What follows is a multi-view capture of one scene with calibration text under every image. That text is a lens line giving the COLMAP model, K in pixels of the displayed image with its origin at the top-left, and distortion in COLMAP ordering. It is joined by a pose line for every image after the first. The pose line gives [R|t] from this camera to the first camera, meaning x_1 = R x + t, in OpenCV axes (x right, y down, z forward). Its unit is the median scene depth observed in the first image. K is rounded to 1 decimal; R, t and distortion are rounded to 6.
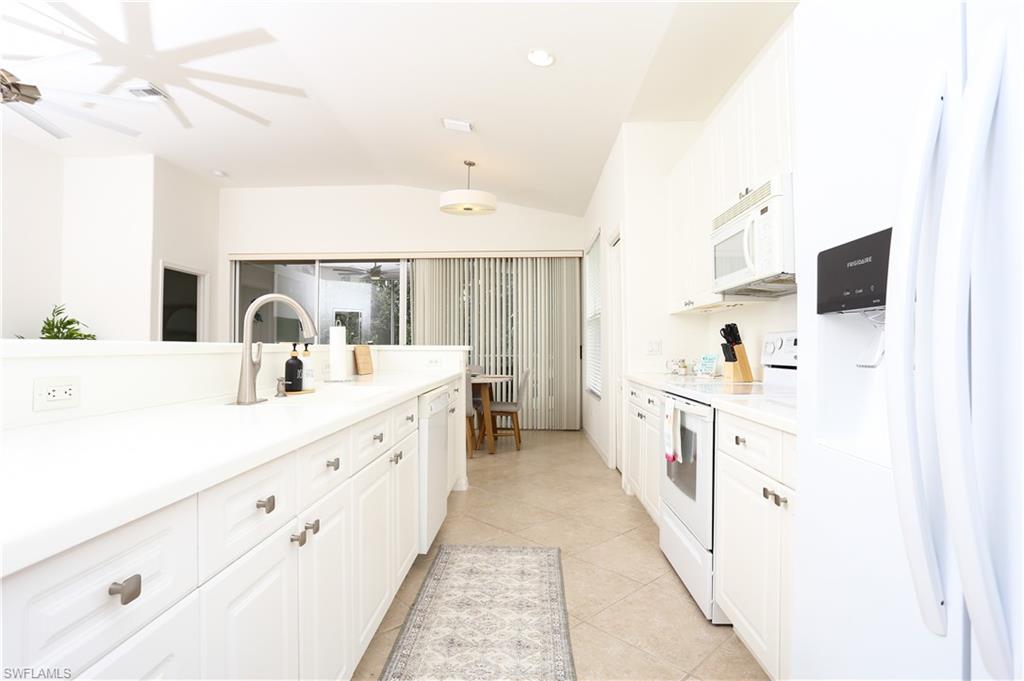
lens RADIAL K [[500.3, 0, 512.0], [0, 500.3, 340.5], [0, 0, 1]] dist [-0.043366, 0.000447]
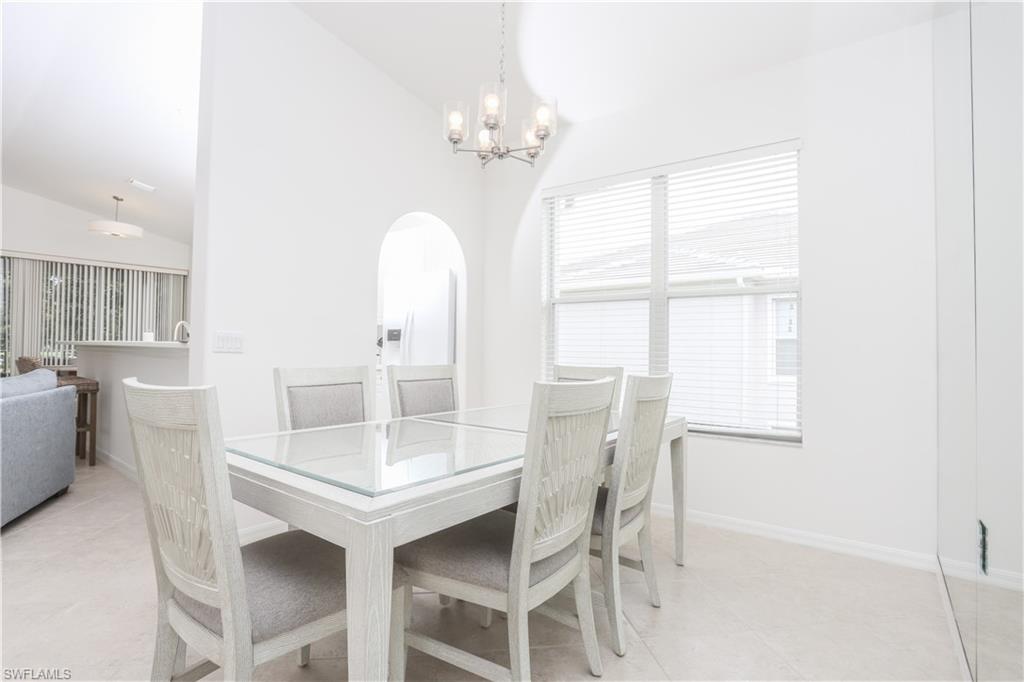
lens RADIAL K [[500.3, 0, 512.0], [0, 500.3, 341.0], [0, 0, 1]] dist [-0.043366, 0.000447]
pose [[0.589093, 0.020892, 0.807795, -0.385745], [-0.020824, 0.999726, -0.010670, -0.002068], [-0.807797, -0.010536, 0.589367, -0.427828]]
